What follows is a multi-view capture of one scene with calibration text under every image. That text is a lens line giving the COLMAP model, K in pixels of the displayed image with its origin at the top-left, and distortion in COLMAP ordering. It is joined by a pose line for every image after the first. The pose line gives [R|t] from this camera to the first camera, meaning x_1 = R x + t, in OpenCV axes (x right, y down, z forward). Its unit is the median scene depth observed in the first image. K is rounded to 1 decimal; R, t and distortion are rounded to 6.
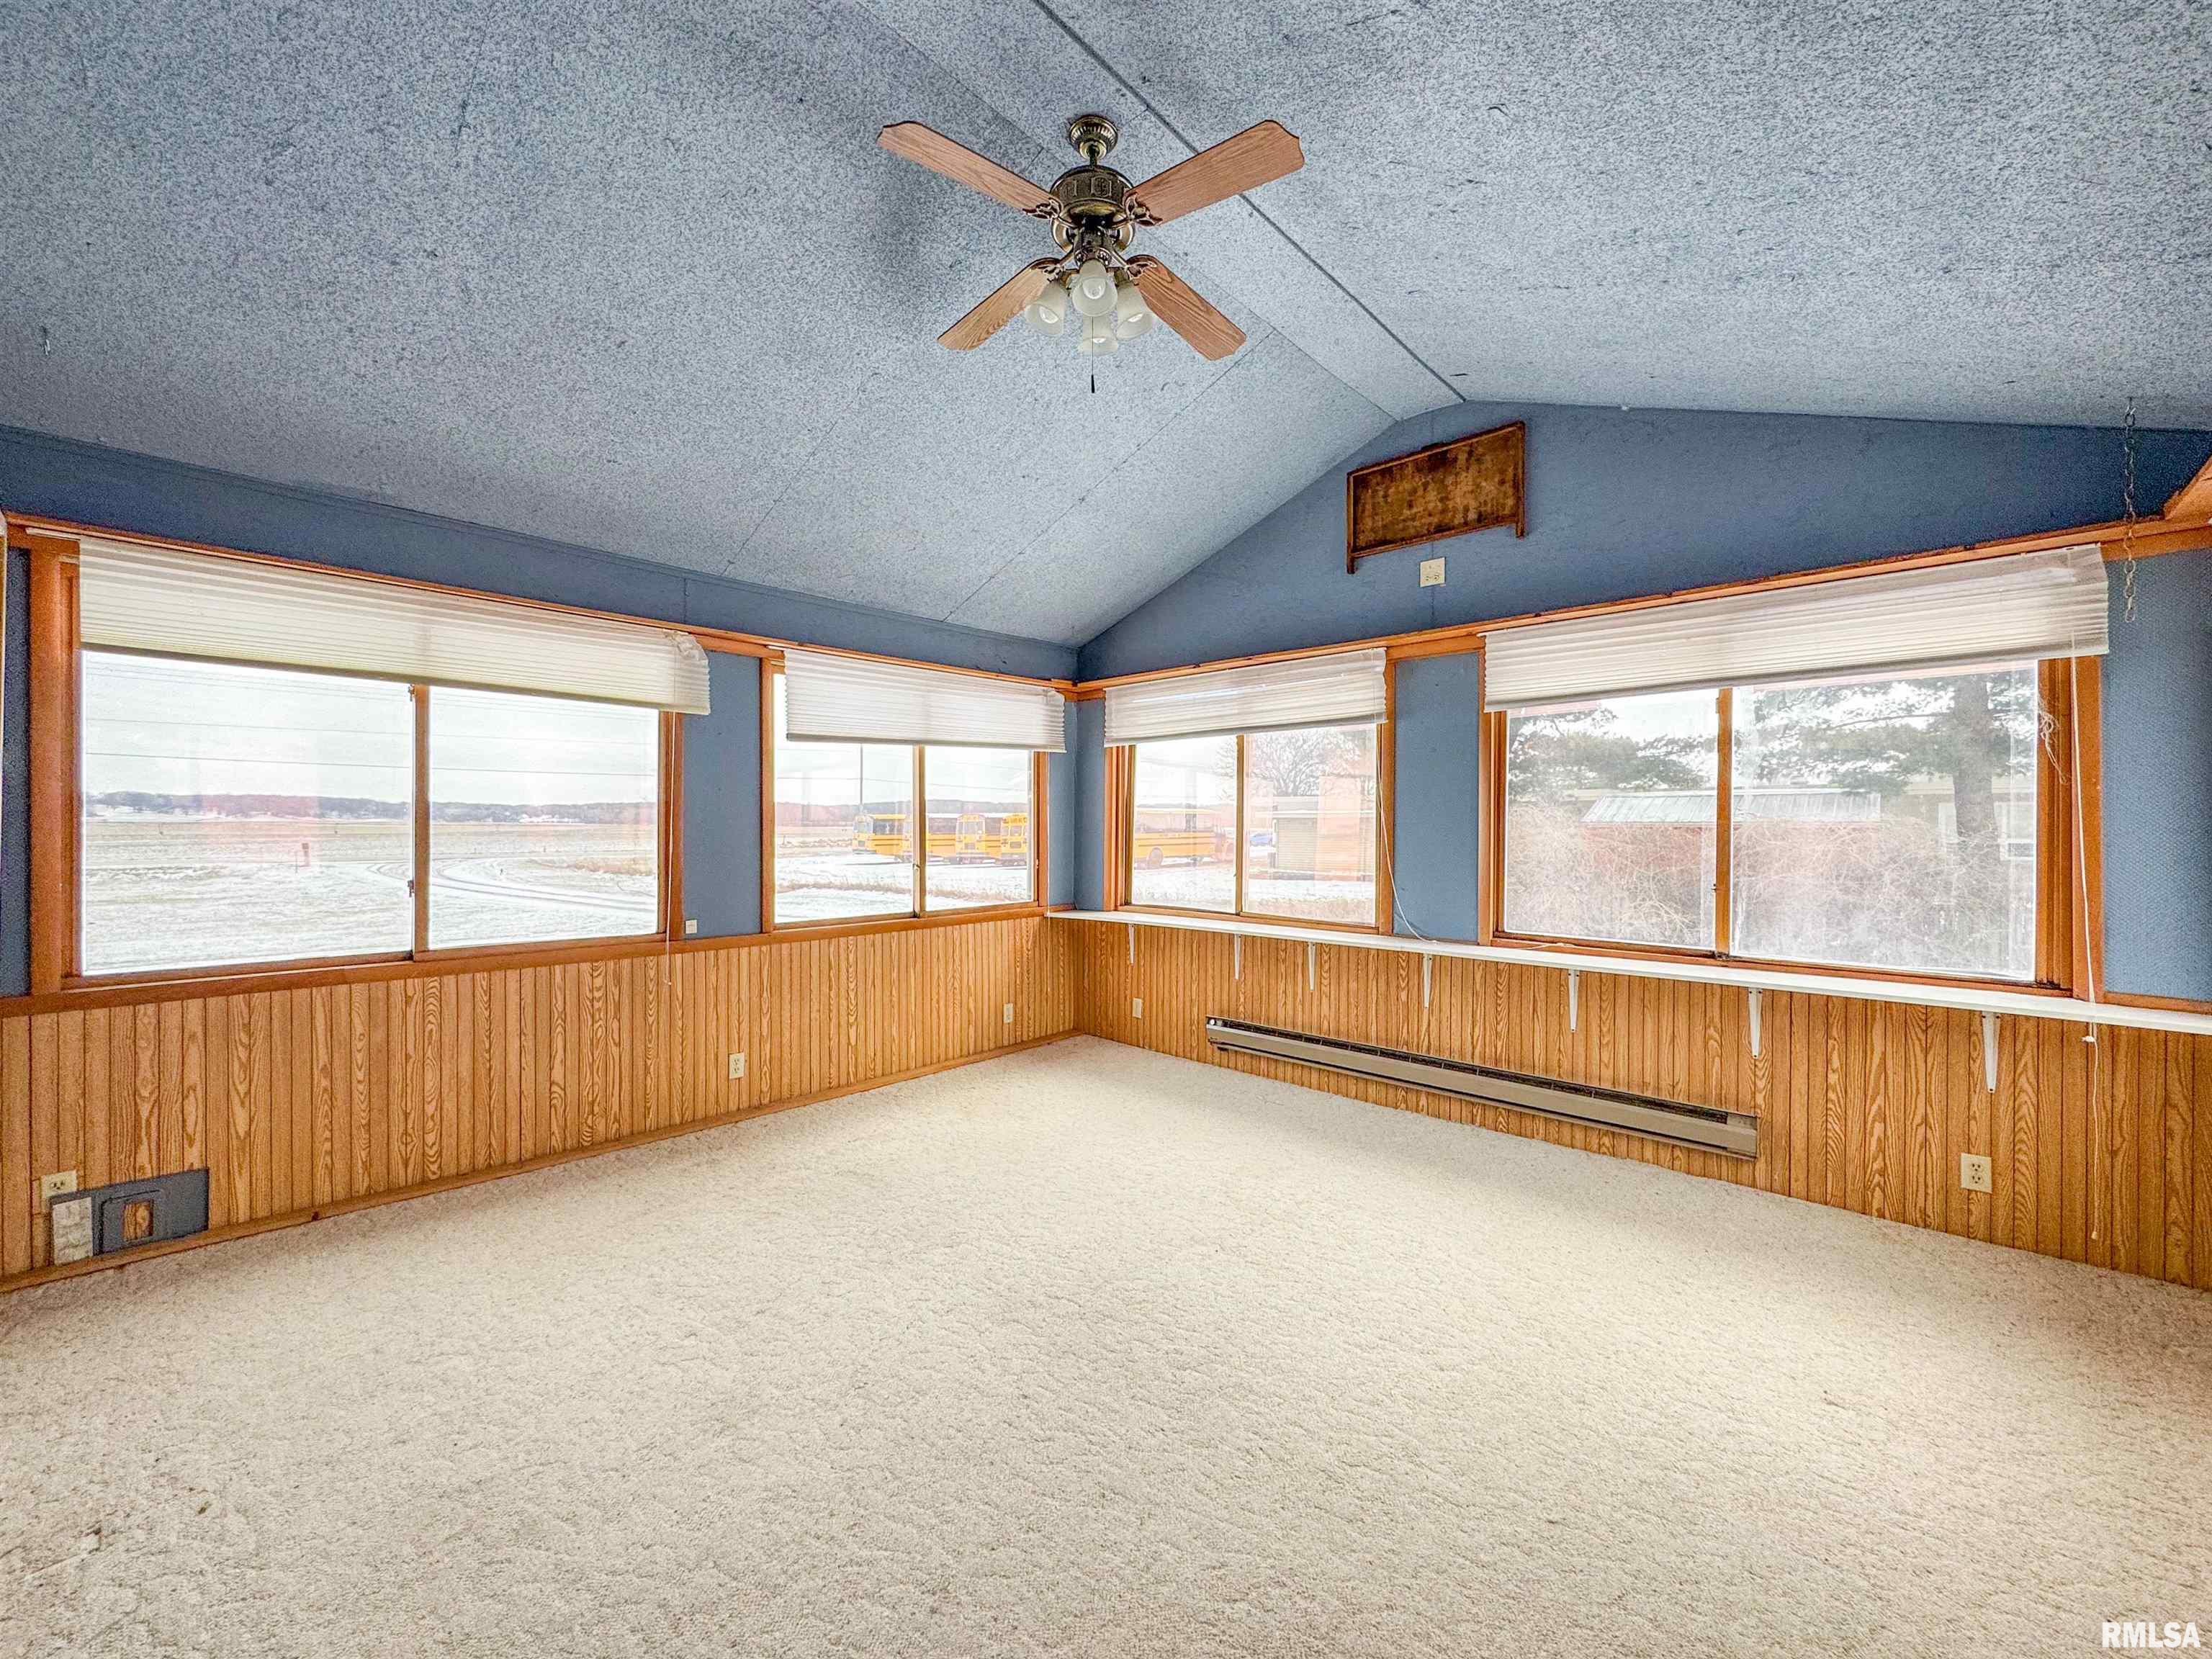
lens RADIAL K [[895.1, 0, 1094.3], [0, 895.1, 827.5], [0, 0, 1]] dist [-0.001408, -0.000106]
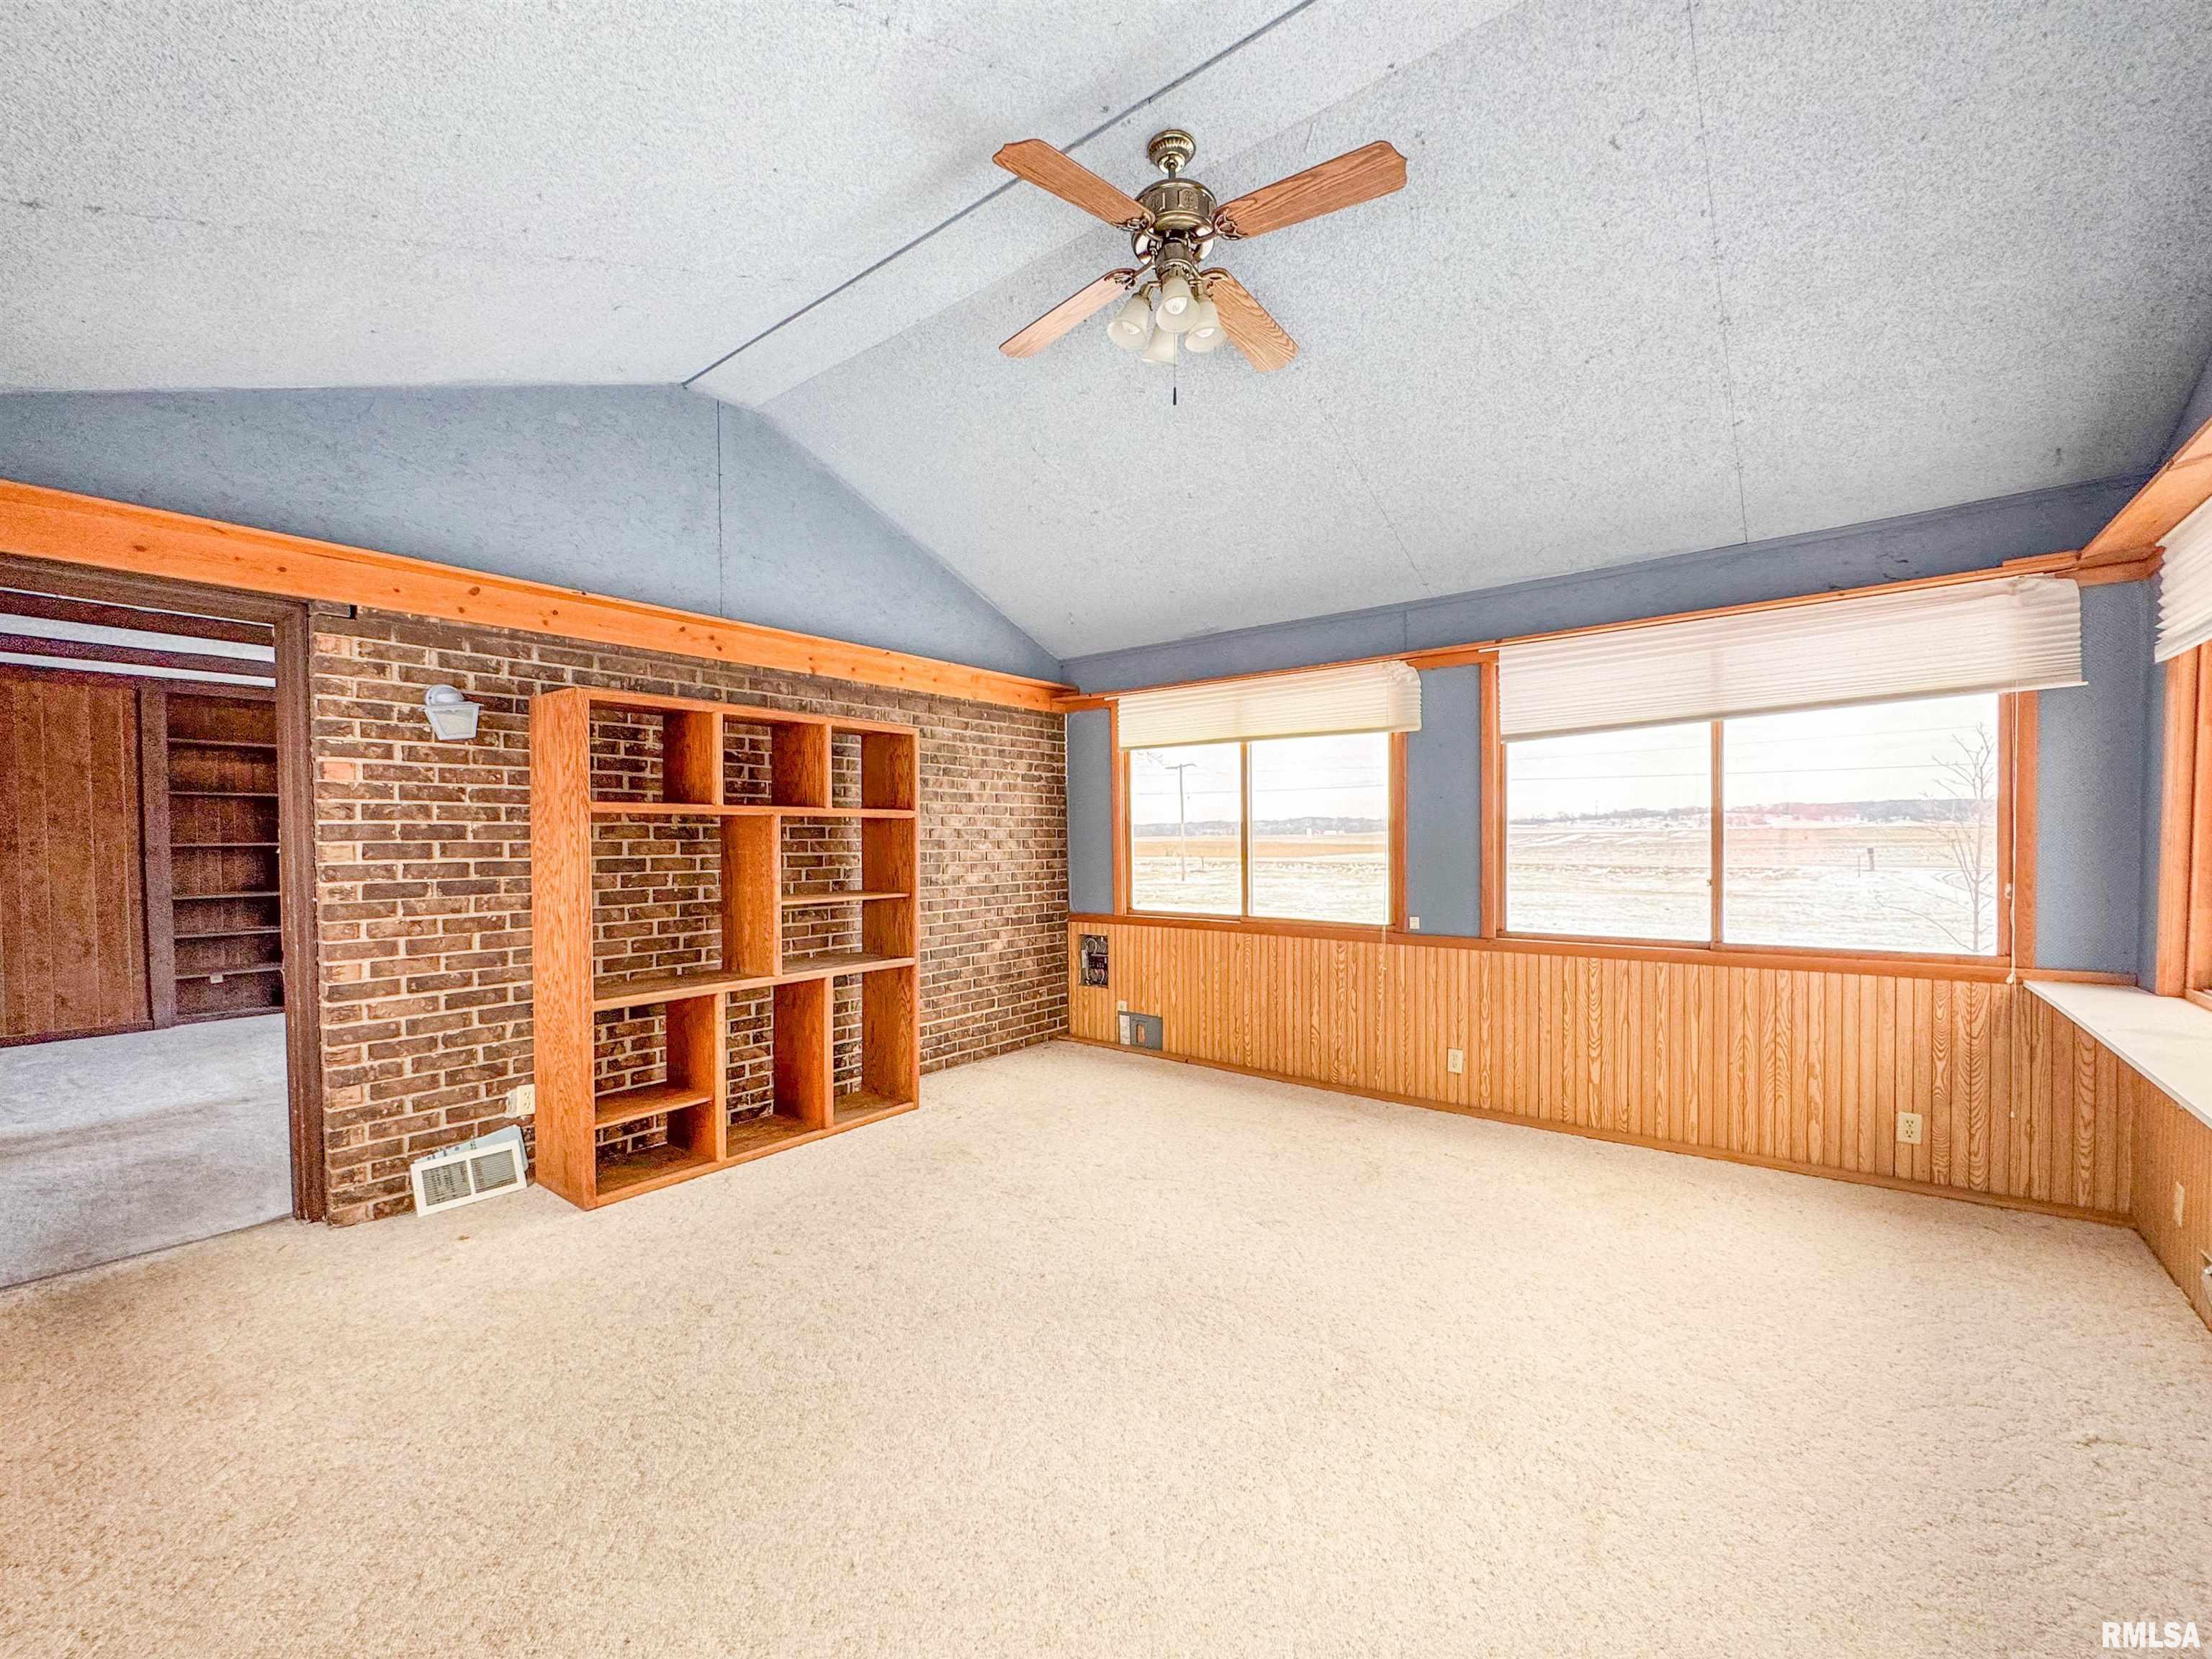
lens RADIAL K [[895.1, 0, 1096.3], [0, 895.1, 850.2], [0, 0, 1]] dist [-0.001408, -0.000106]
pose [[0.079495, 0.010916, -0.996775, 0.602702], [0.009318, 0.999888, 0.011693, 0.003560], [0.996792, -0.010217, 0.079384, 0.497618]]
